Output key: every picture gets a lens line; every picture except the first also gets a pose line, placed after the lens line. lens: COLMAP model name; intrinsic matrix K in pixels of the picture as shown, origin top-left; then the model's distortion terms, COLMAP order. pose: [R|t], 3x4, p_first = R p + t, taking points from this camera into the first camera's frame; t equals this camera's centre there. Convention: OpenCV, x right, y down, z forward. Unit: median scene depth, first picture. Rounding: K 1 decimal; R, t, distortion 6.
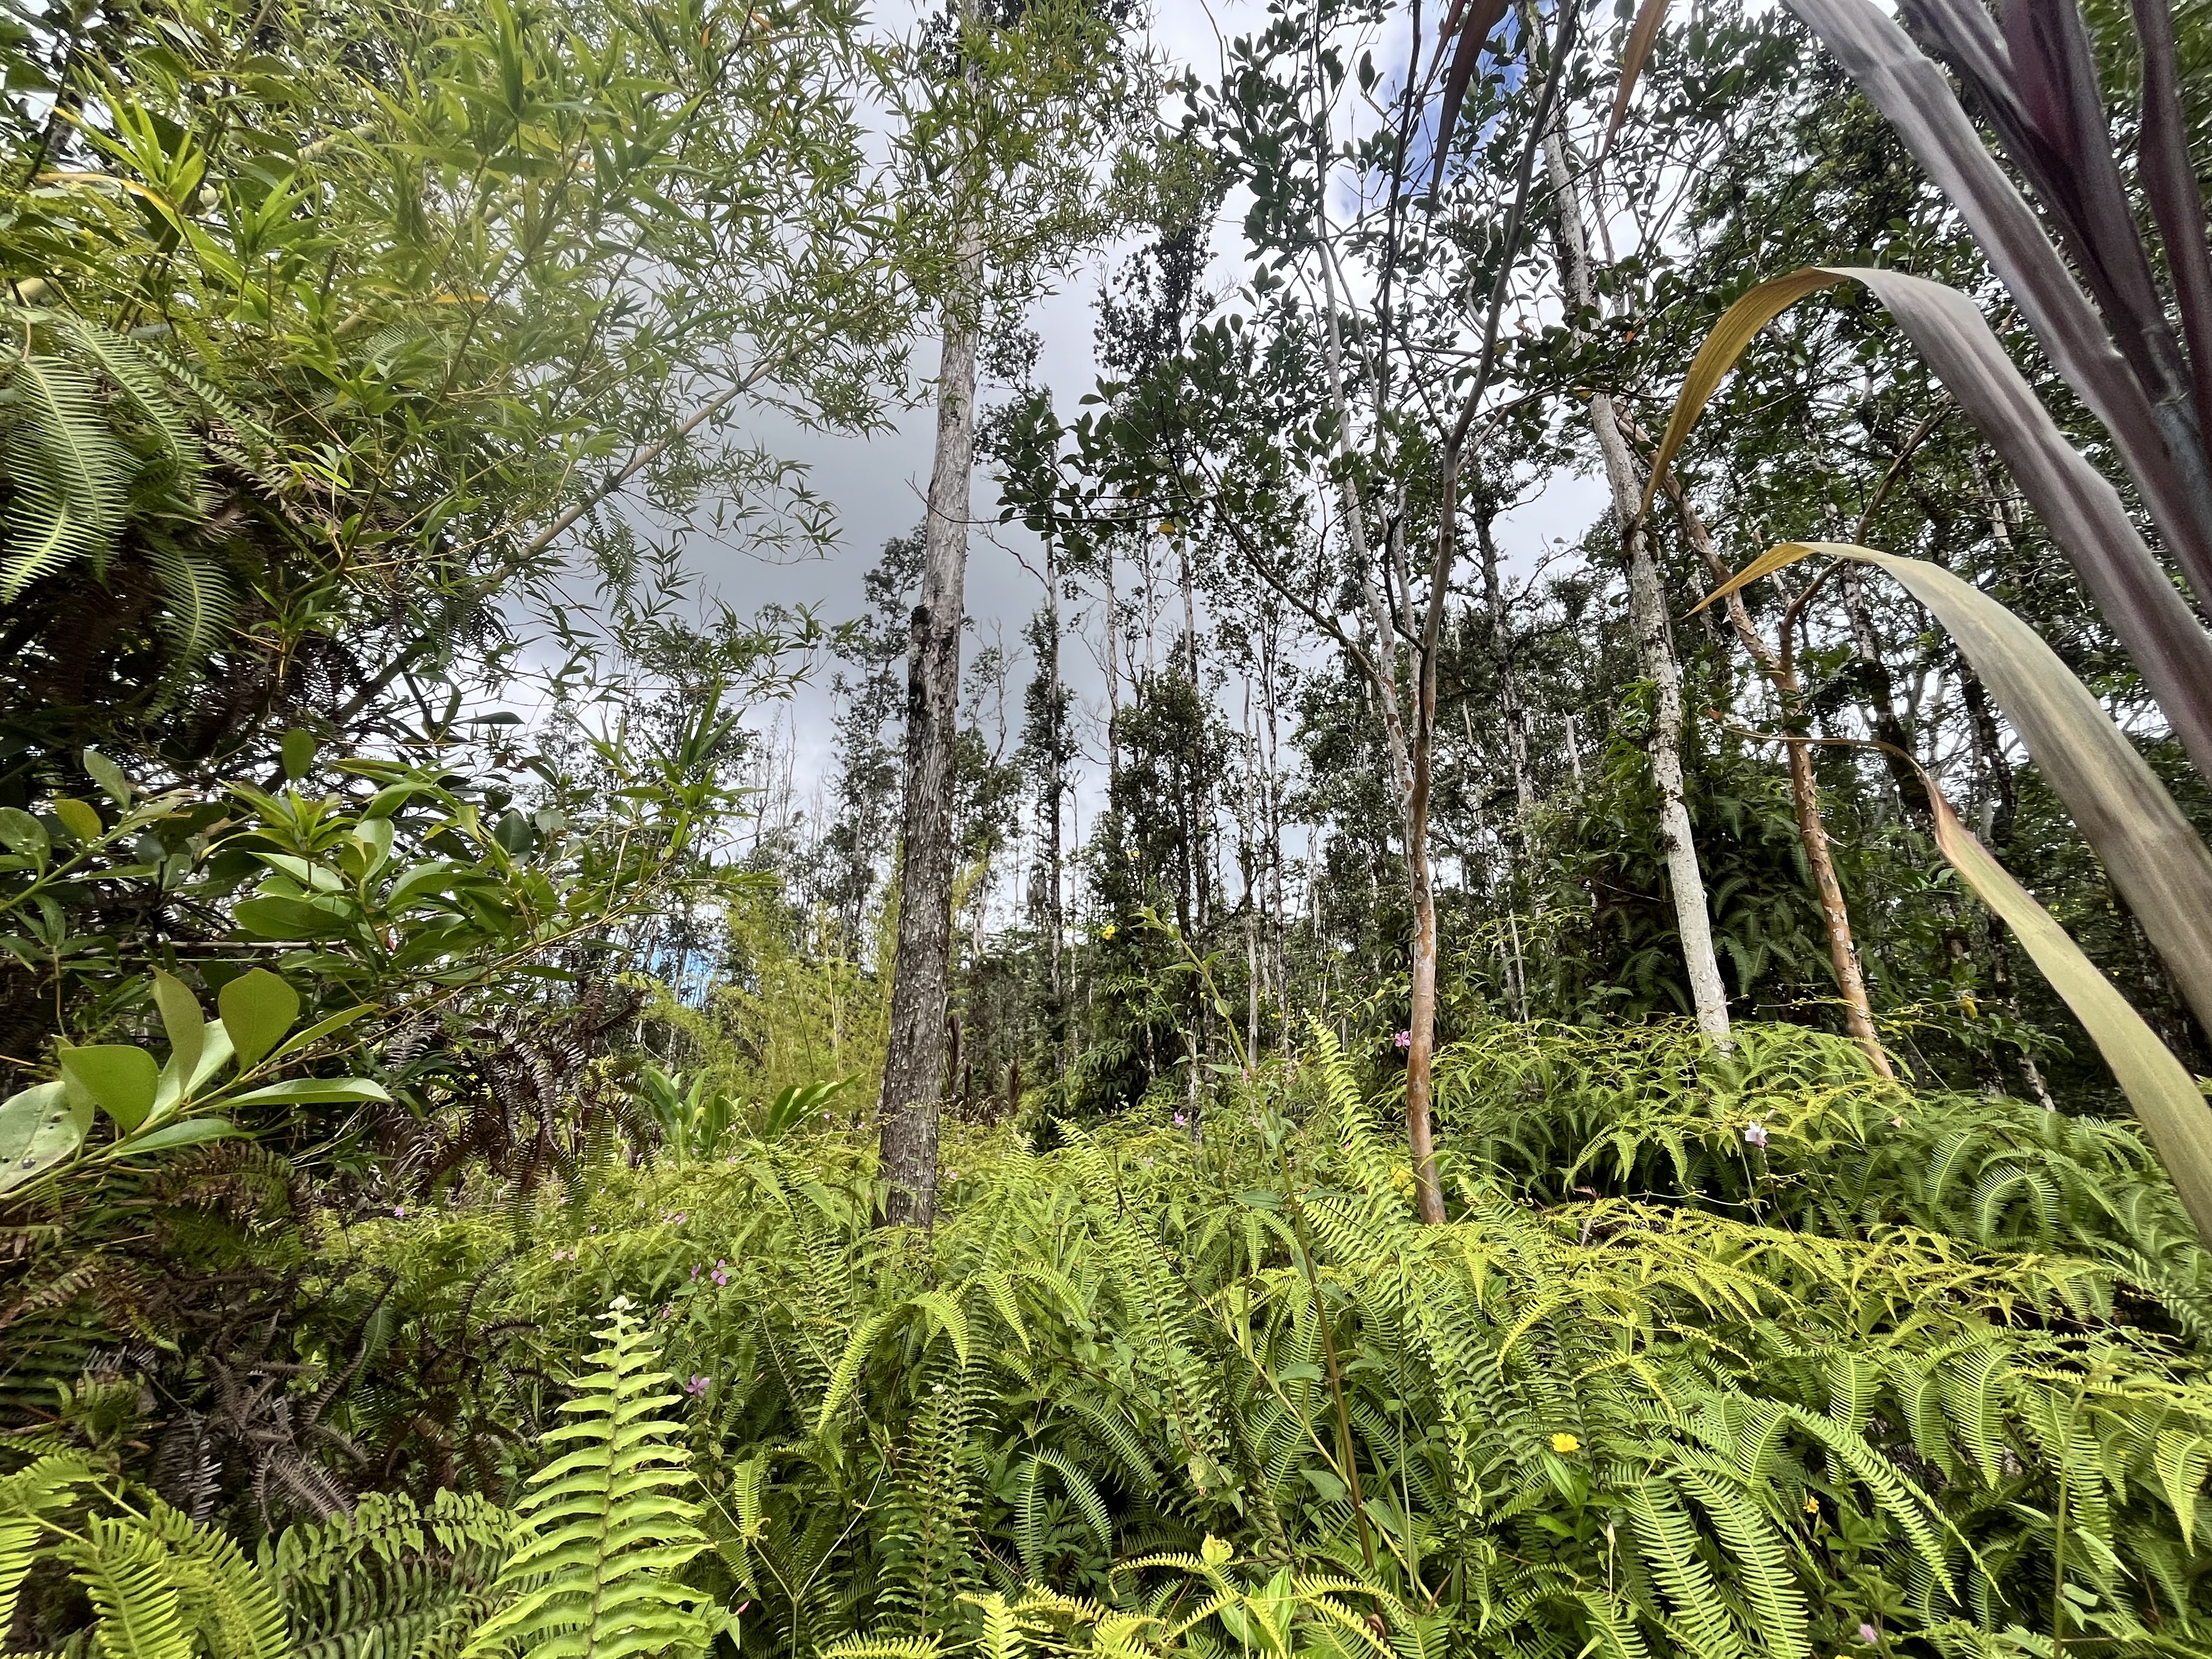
lens RADIAL K [[901.3, 0, 1103.4], [0, 901.3, 840.2], [0, 0, 1]] dist [-0.000568, 0.000833]
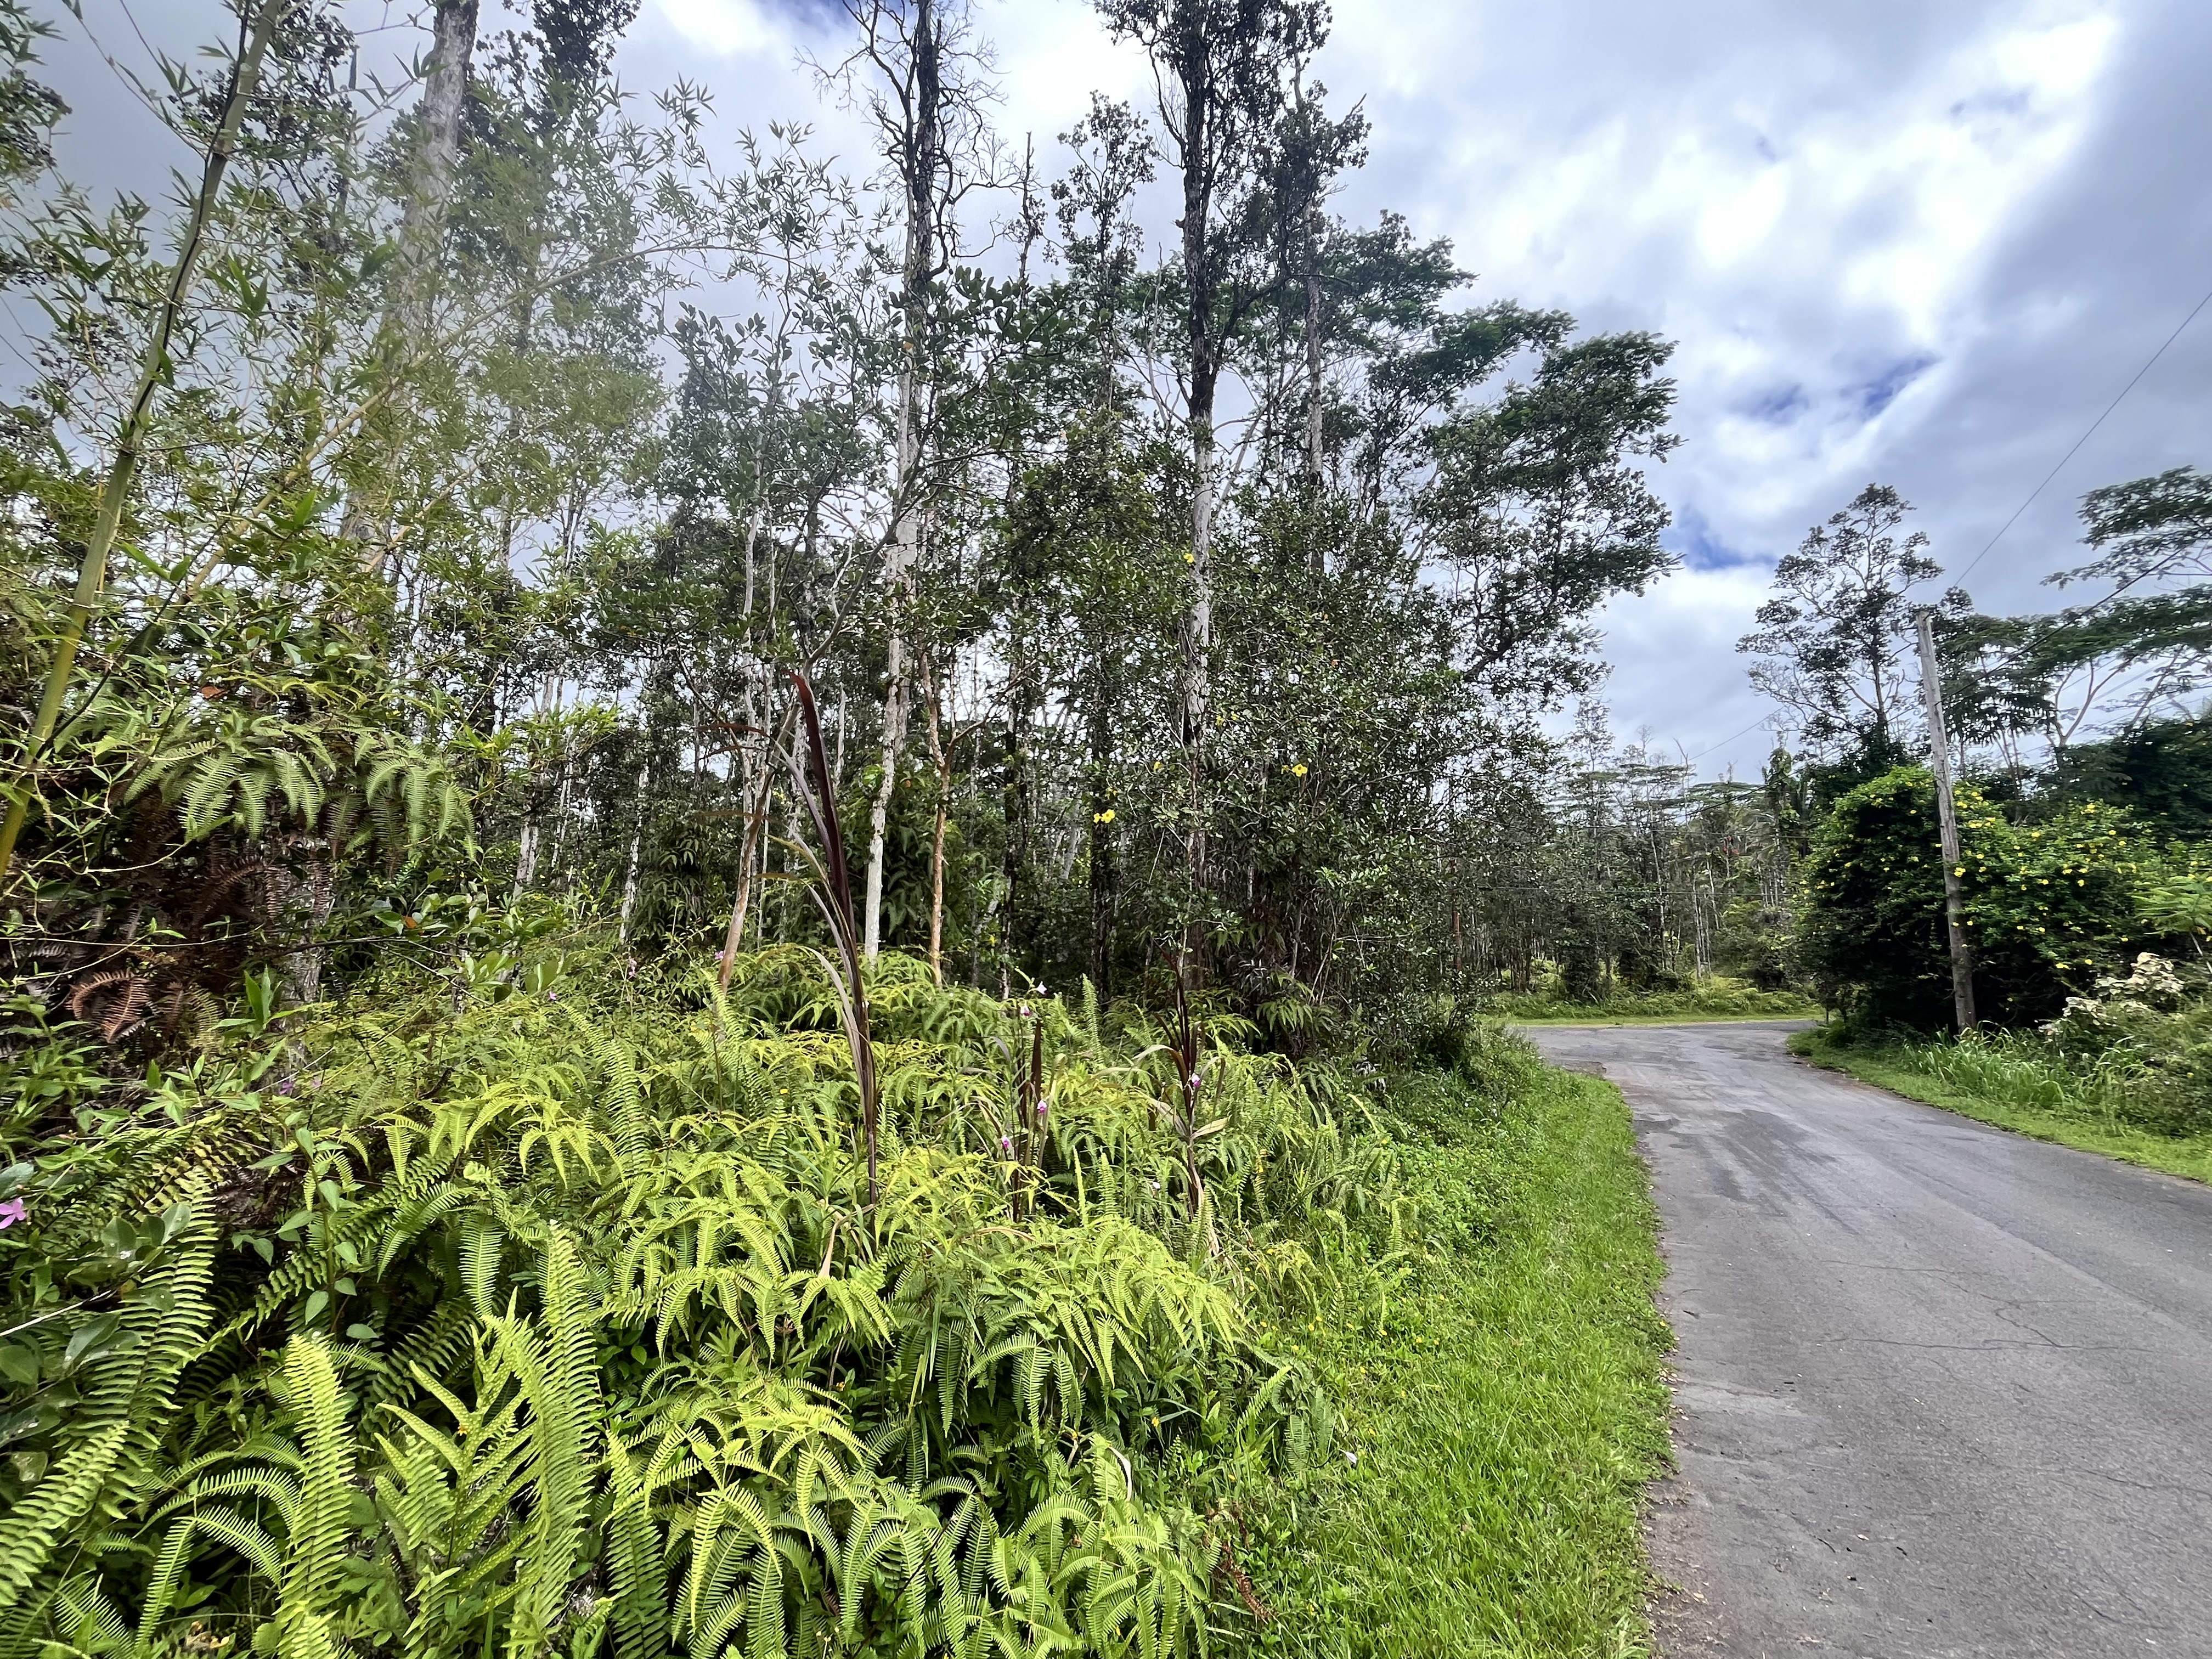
lens RADIAL K [[901.3, 0, 1097.5], [0, 901.3, 826.8], [0, 0, 1]] dist [-0.000568, 0.000833]
pose [[0.697197, 0.131957, 0.704630, -0.399251], [-0.218755, 0.975193, 0.033822, -0.231234], [-0.682688, -0.177722, 0.708768, -0.681426]]
